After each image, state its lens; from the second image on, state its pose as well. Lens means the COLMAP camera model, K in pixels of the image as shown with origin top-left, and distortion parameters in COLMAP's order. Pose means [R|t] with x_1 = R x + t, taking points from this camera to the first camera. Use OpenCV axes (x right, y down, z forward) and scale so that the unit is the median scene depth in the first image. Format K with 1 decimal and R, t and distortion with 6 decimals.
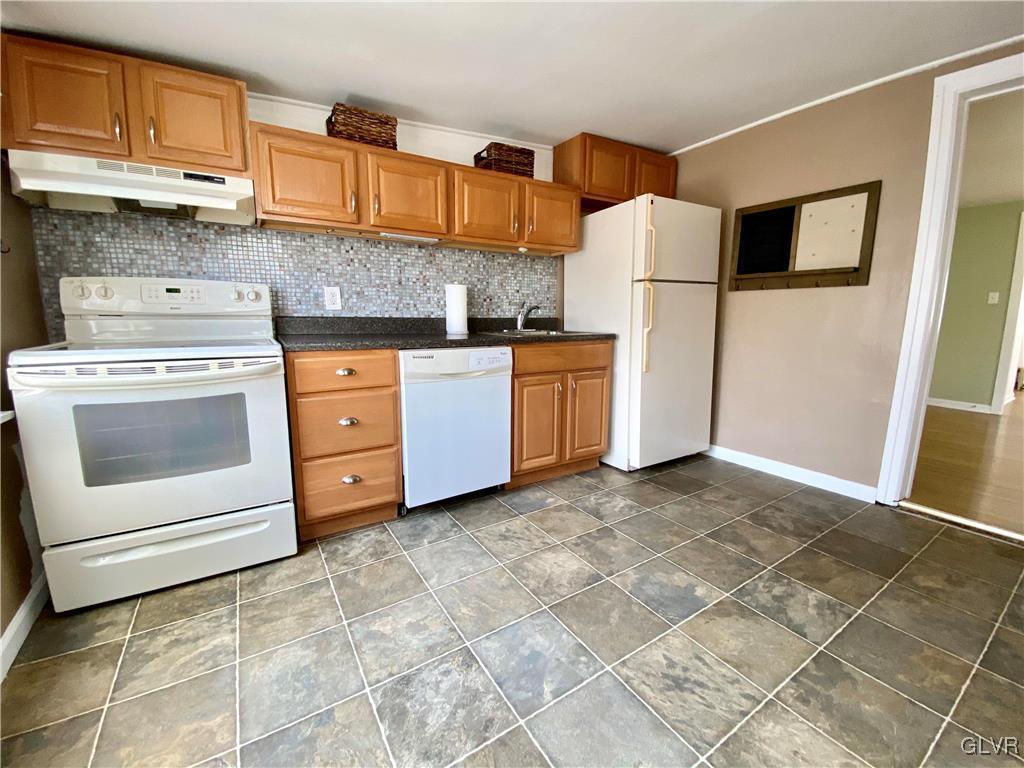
lens RADIAL K [[416.3, 0, 513.0], [0, 416.3, 379.4], [0, 0, 1]] dist [0.026197, -0.023173]
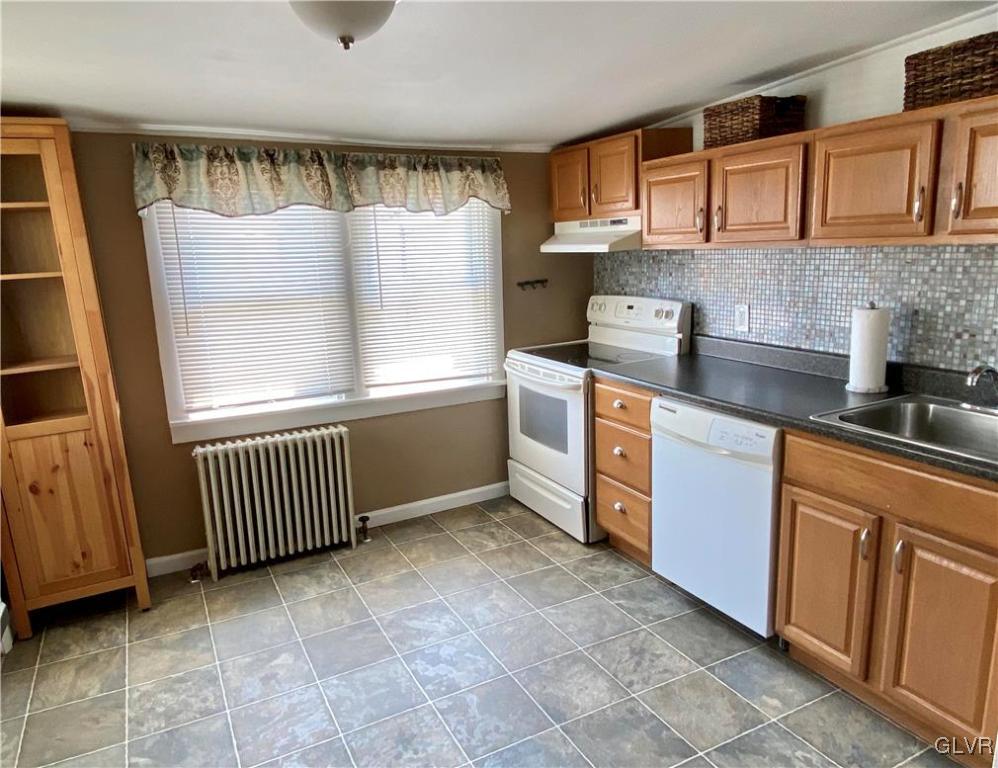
lens RADIAL K [[716.3, 0, 499.0], [0, 716.3, 384.0], [0, 0, 1]] dist [0.000797, -0.002192]
pose [[-0.114646, 0.202384, -0.972572, 1.237362], [-0.108538, 0.970615, 0.214771, -0.381351], [0.987459, 0.130184, -0.089311, 0.798238]]
